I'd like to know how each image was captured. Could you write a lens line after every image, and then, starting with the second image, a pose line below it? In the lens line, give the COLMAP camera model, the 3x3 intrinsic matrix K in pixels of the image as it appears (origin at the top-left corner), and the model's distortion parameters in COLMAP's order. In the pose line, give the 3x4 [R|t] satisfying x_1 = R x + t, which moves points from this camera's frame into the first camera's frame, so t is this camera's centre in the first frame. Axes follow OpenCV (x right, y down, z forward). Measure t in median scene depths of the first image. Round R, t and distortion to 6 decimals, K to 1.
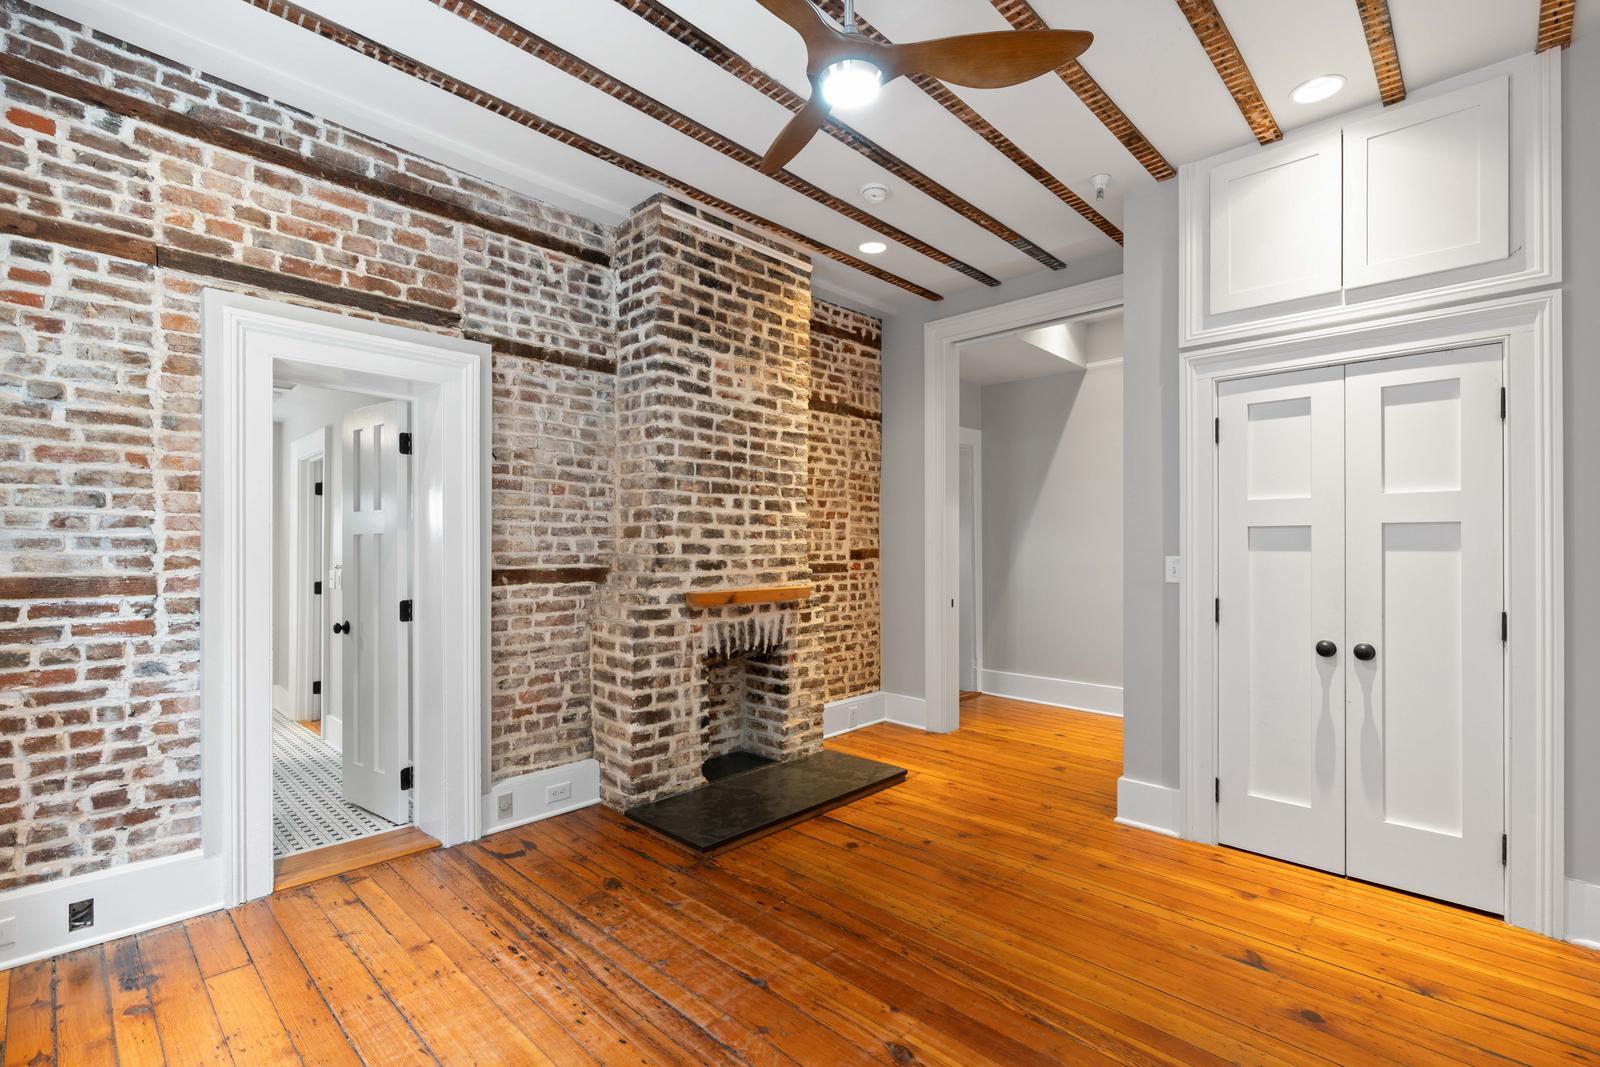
lens RADIAL K [[723.6, 0, 807.7], [0, 723.6, 543.8], [0, 0, 1]] dist [-0.008488, 0.000563]
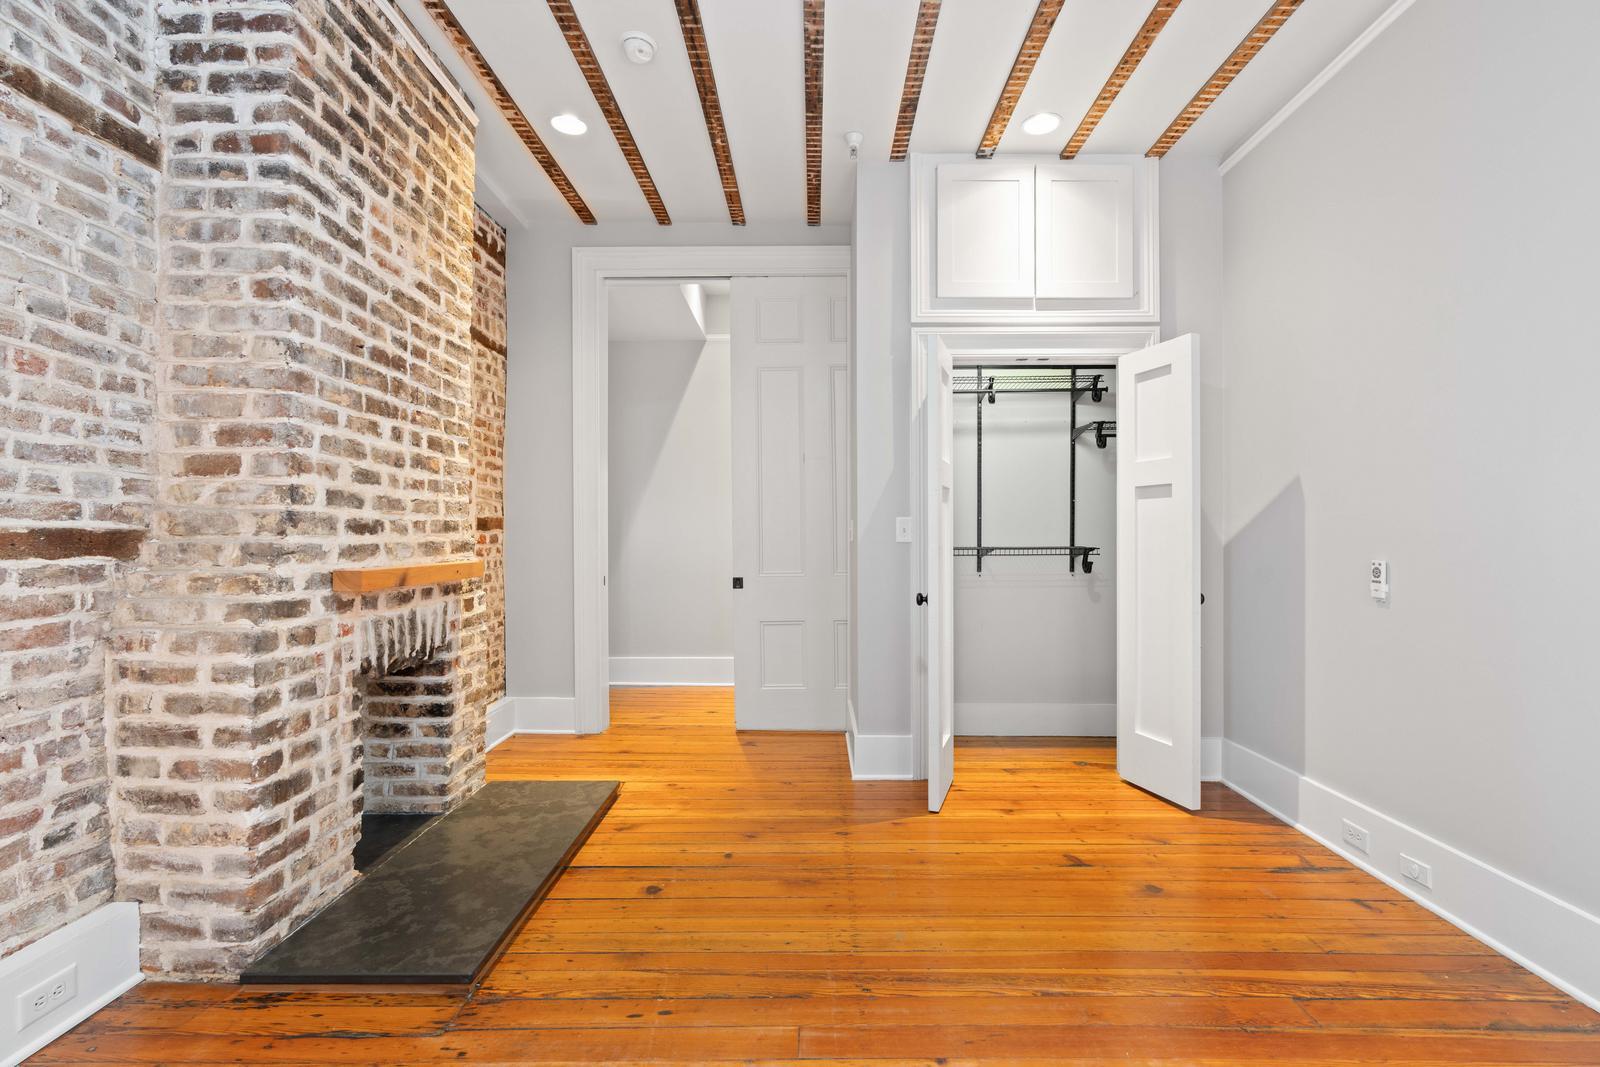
lens RADIAL K [[713.4, 0, 807.5], [0, 713.4, 536.0], [0, 0, 1]] dist [-0.002087, 0.000780]
pose [[0.725878, -0.003005, 0.687817, -0.286498], [0.002399, 0.999995, 0.001837, 0.038200], [-0.687819, 0.000317, 0.725882, 0.294858]]
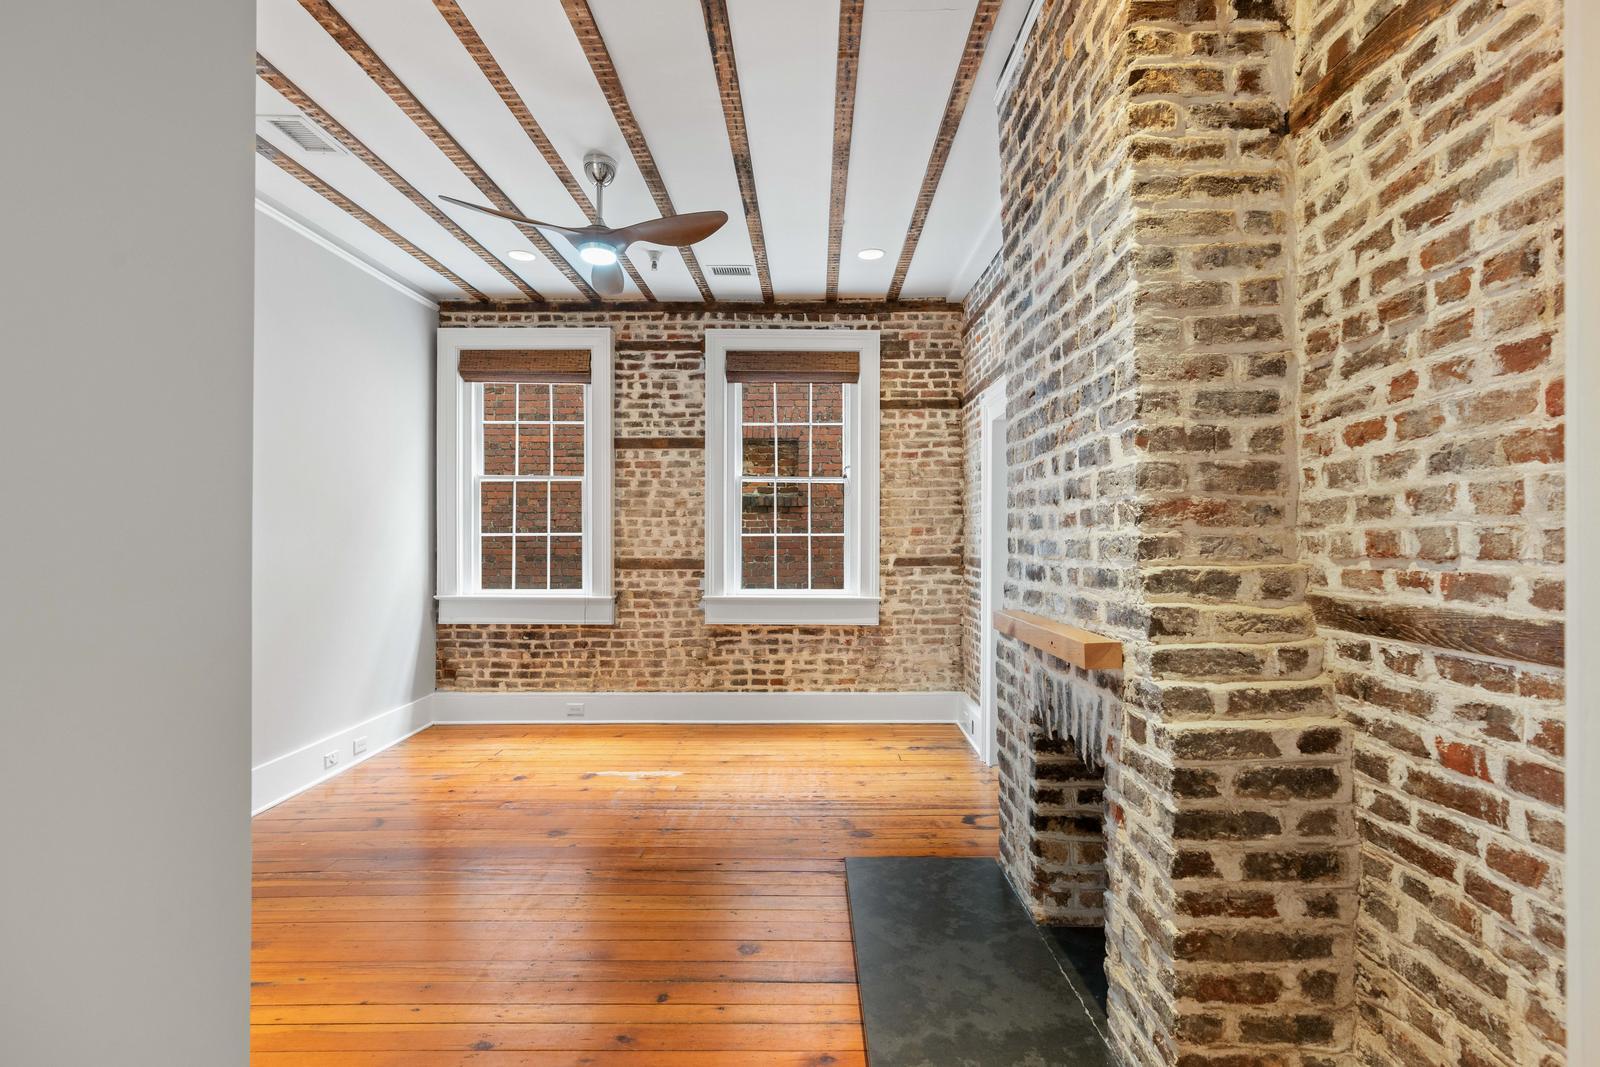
lens RADIAL K [[723.6, 0, 807.7], [0, 723.6, 543.8], [0, 0, 1]] dist [-0.008488, 0.000563]
pose [[-0.724799, -0.000377, -0.688960, 0.445837], [0.001111, 0.999998, -0.001716, 0.005268], [0.688959, -0.002009, -0.724797, 1.346664]]
